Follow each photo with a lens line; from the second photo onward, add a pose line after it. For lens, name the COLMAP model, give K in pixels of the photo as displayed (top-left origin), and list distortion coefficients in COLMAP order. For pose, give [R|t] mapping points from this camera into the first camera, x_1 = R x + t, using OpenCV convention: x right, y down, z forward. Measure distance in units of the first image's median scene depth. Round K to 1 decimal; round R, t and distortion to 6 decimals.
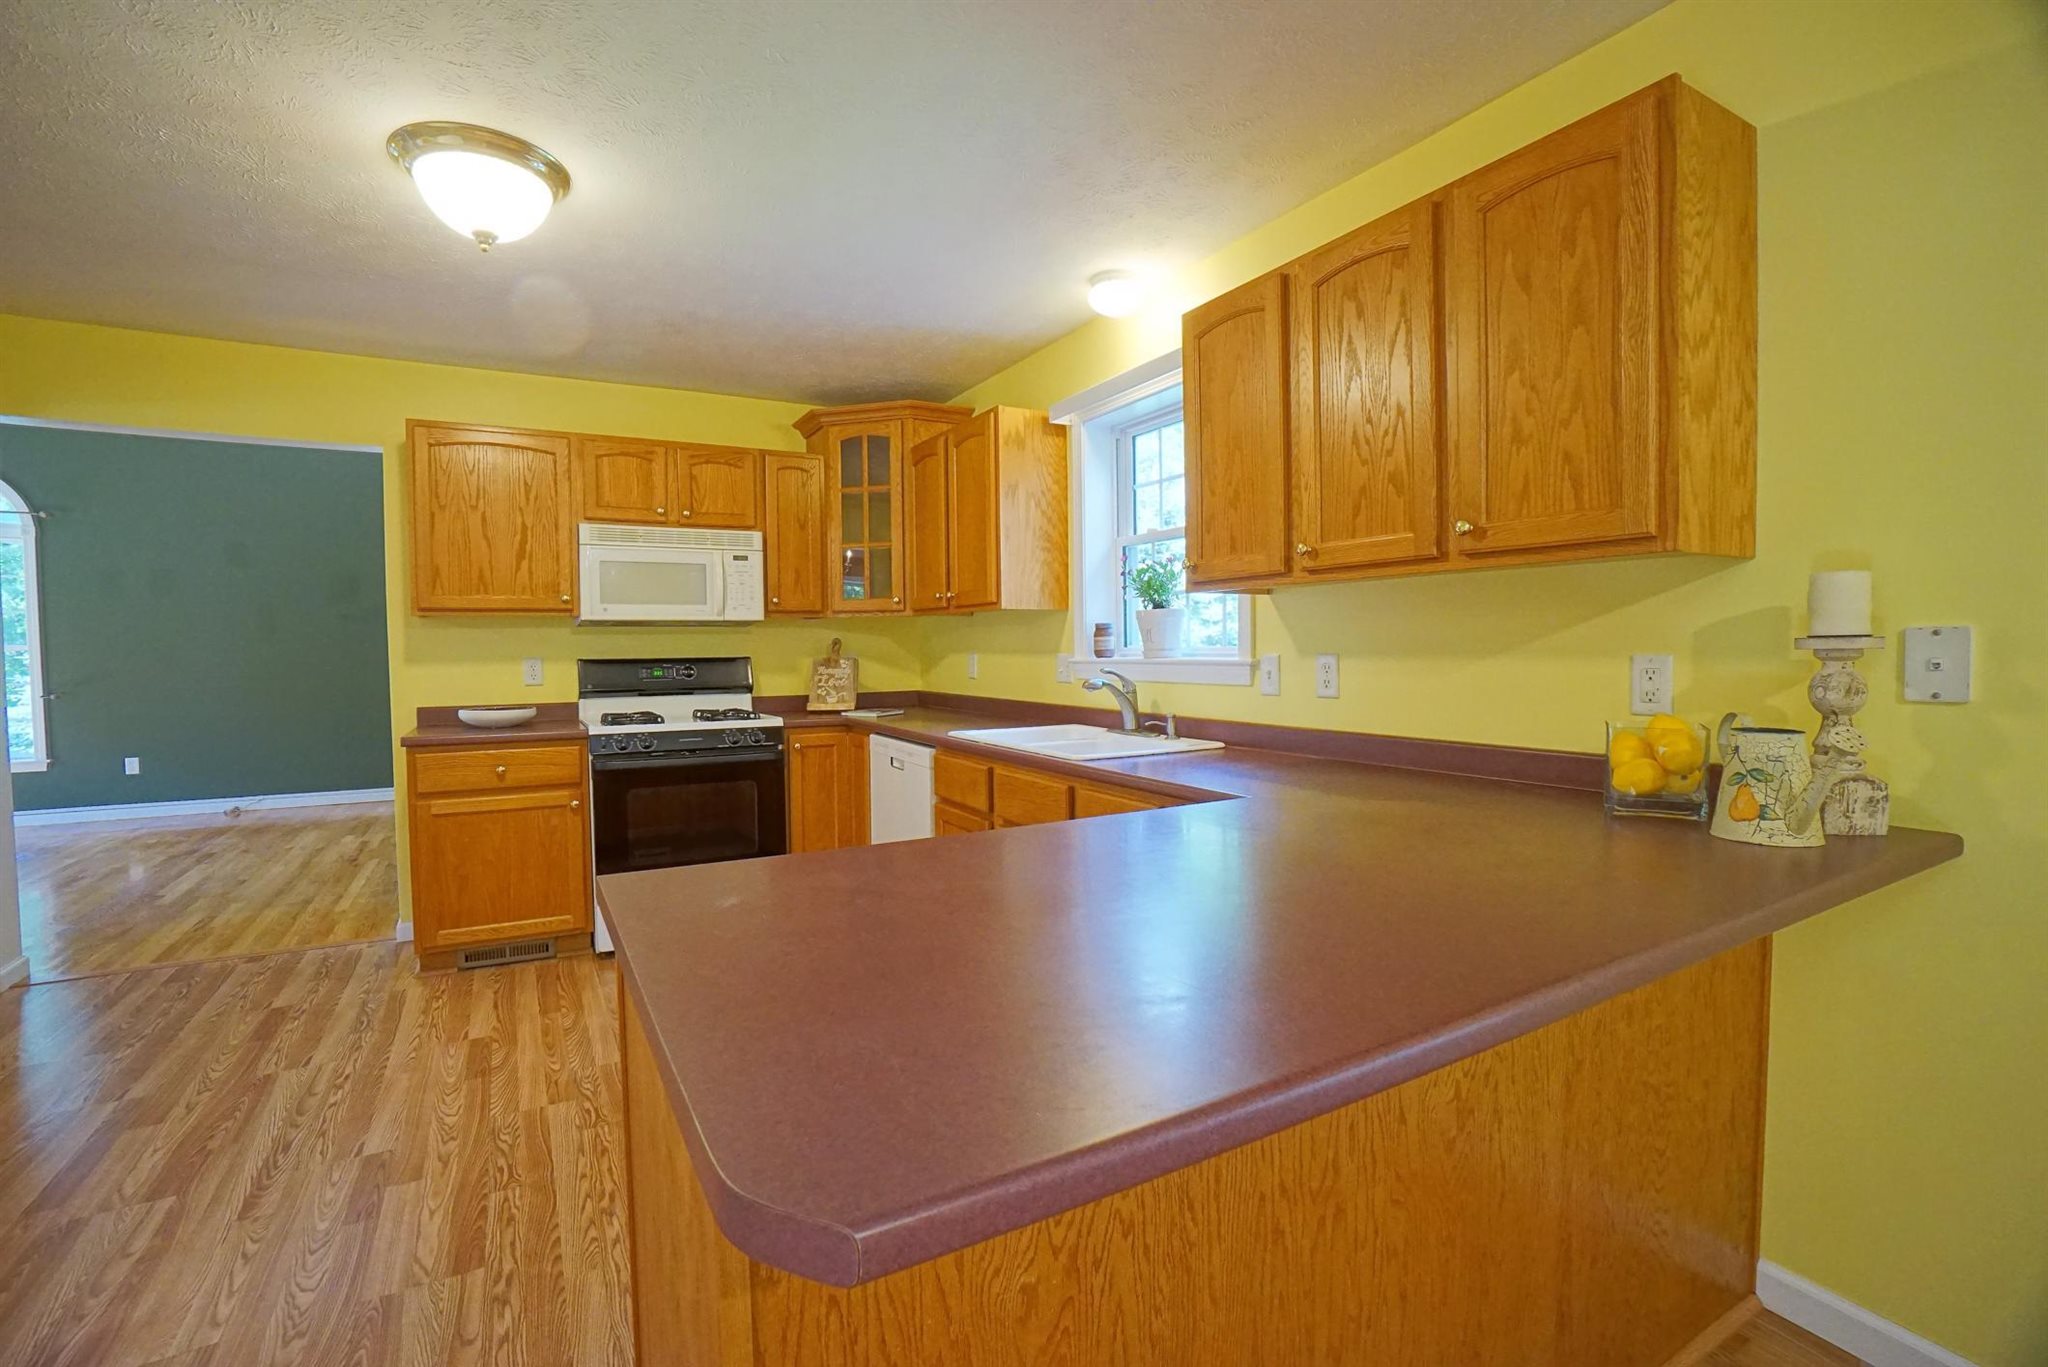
lens RADIAL K [[911.0, 0, 1010.2], [0, 911.0, 680.6], [0, 0, 1]] dist [-0.049790, 0.020428]
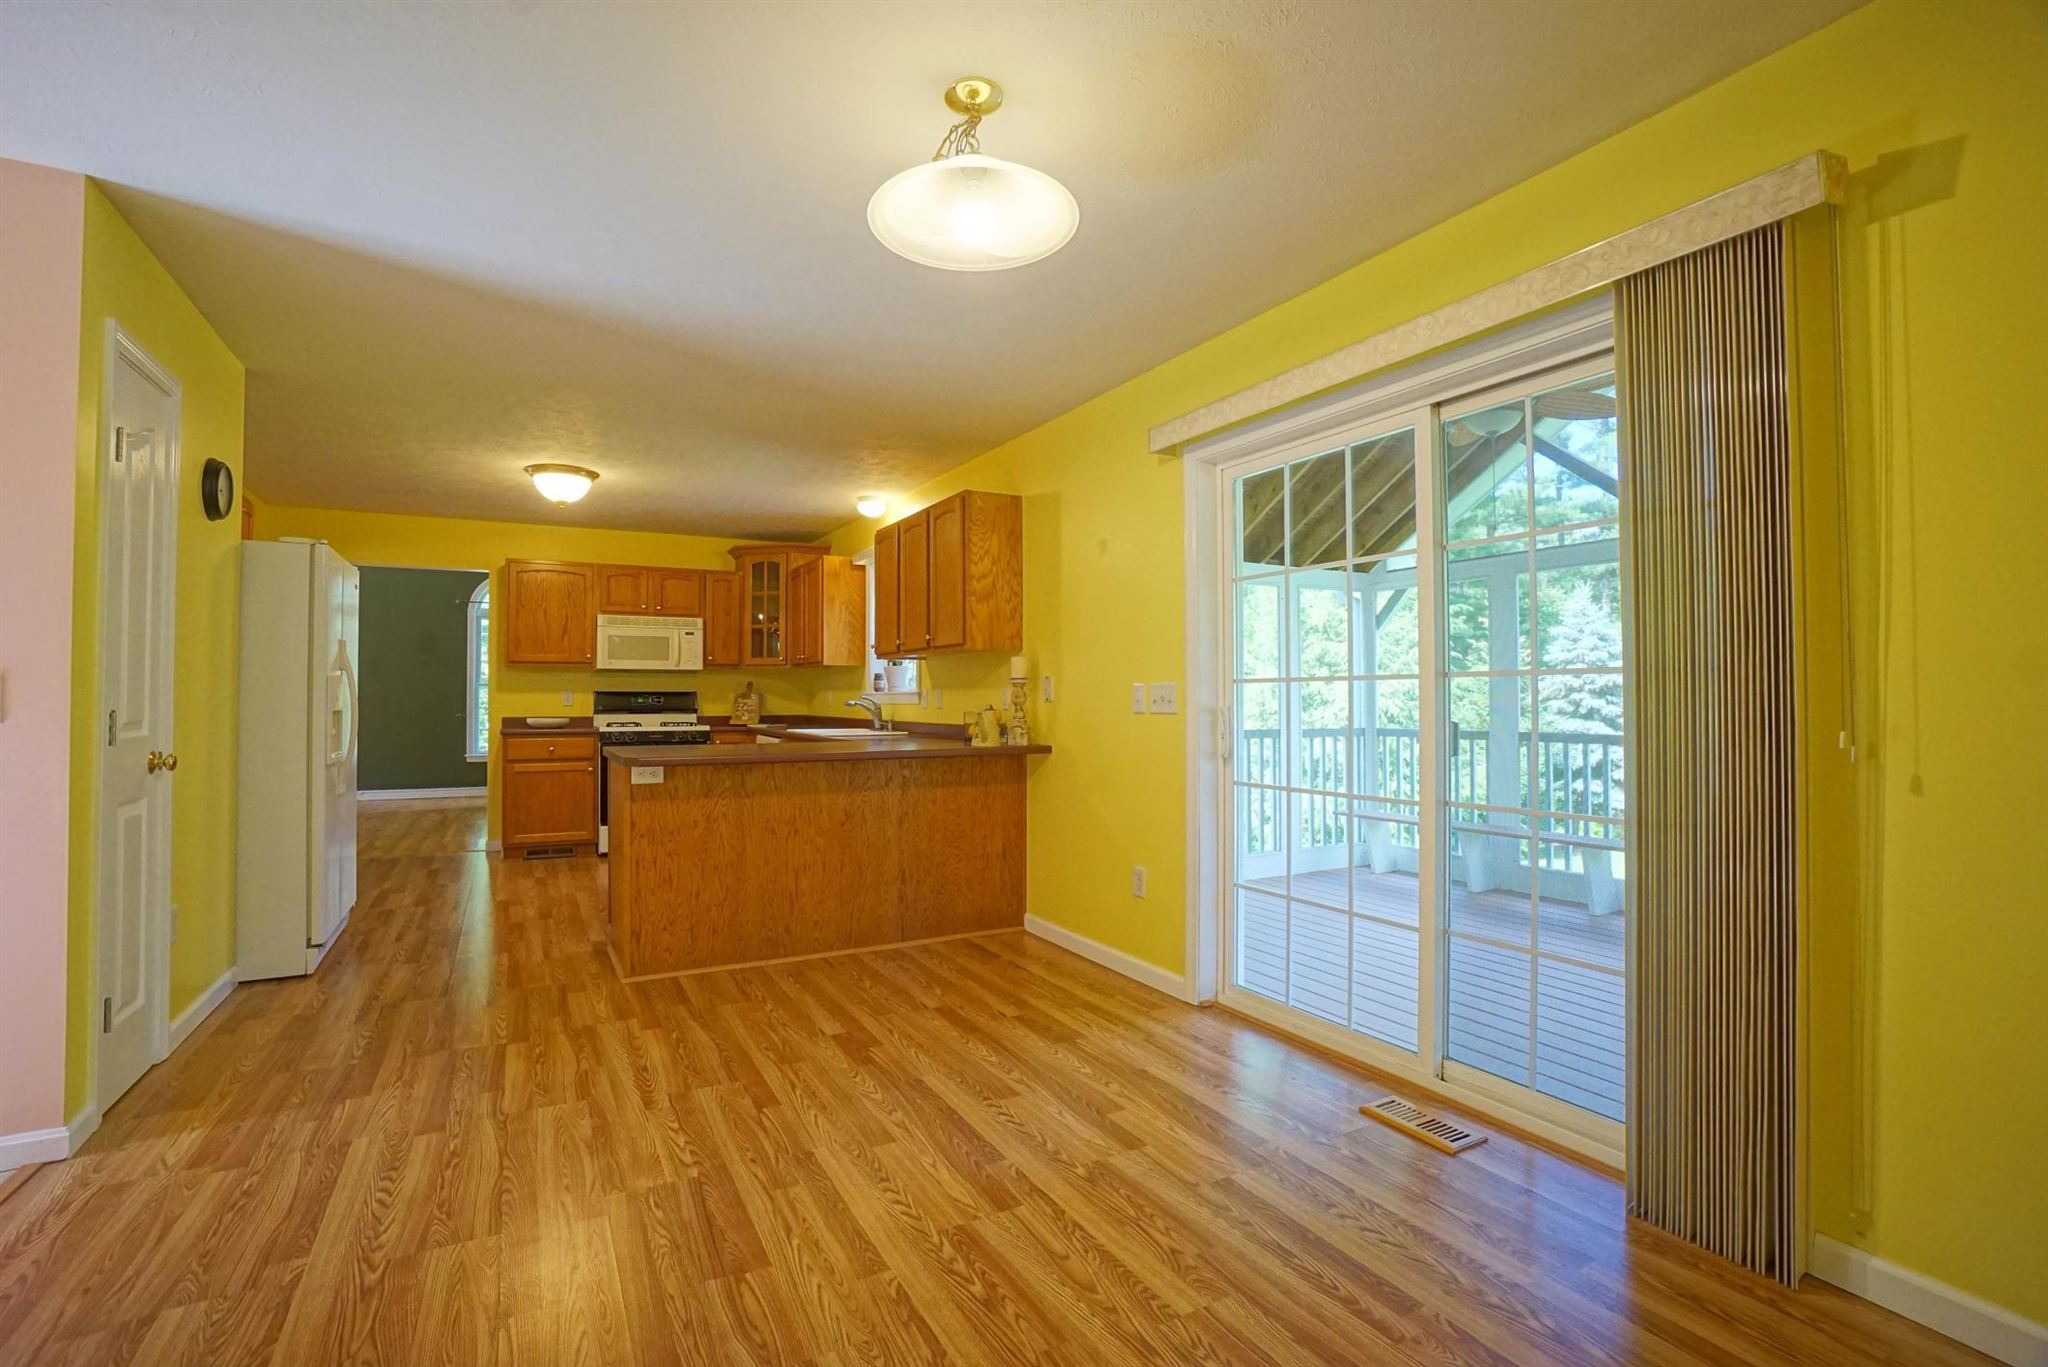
lens RADIAL K [[926.7, 0, 1014.6], [0, 926.7, 681.1], [0, 0, 1]] dist [-0.056189, 0.021335]
pose [[0.999902, 0.009753, -0.010067, 0.374156], [-0.010297, 0.998410, -0.055413, 0.050170], [0.009511, 0.055511, 0.998413, -0.812940]]
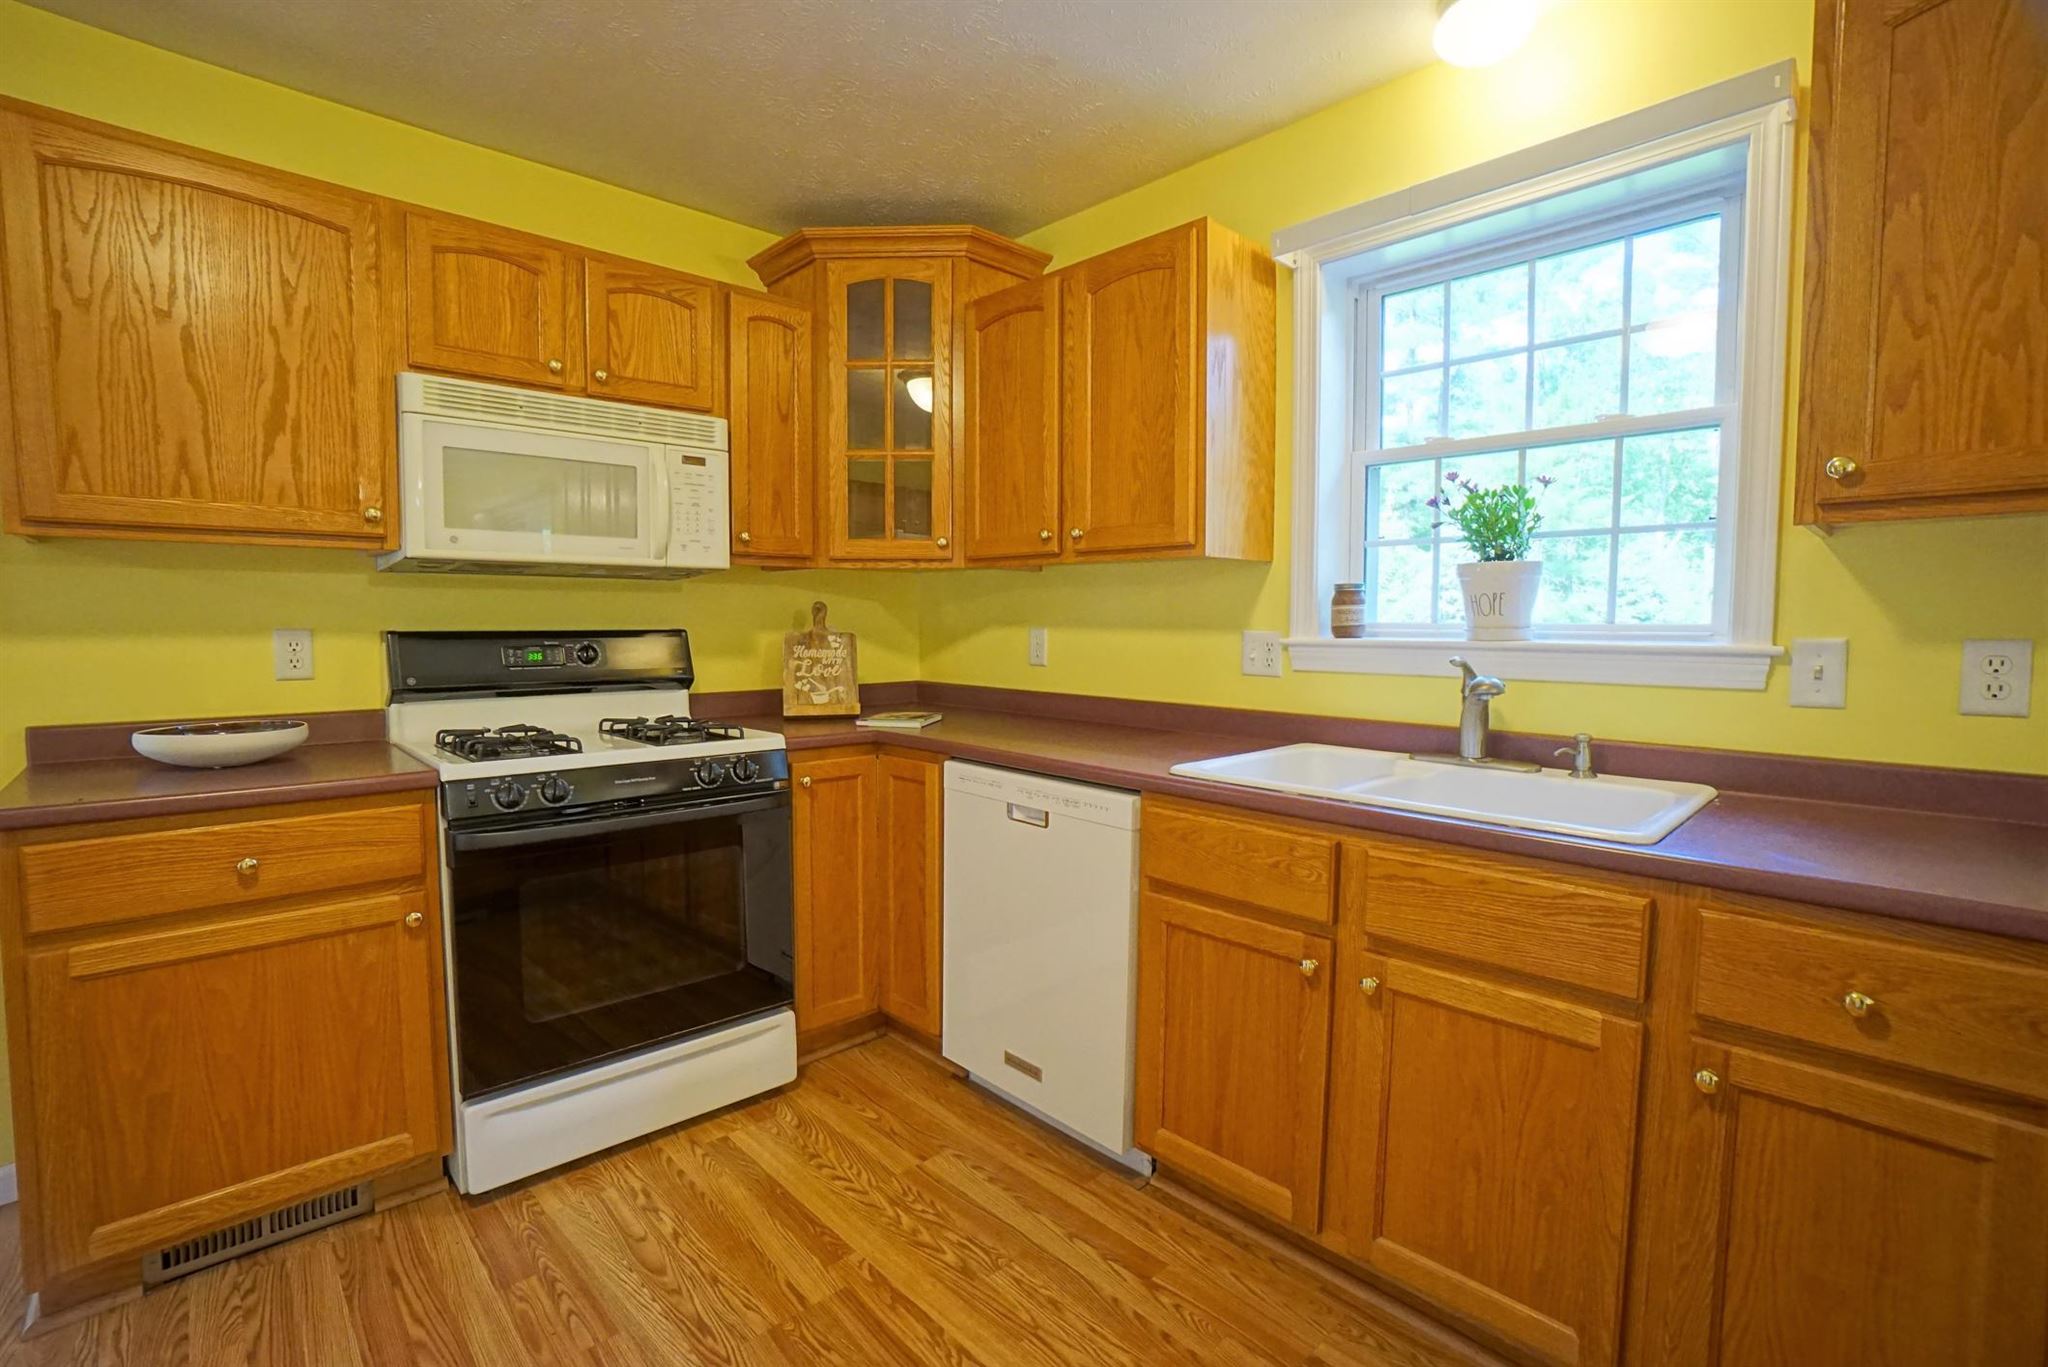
lens RADIAL K [[926.7, 0, 1014.6], [0, 926.7, 681.1], [0, 0, 1]] dist [-0.056189, 0.021335]
pose [[0.970393, -0.002557, 0.241517, -0.265134], [-0.004297, 0.999603, 0.027850, -0.011392], [-0.241492, -0.028063, 0.969997, 0.409106]]
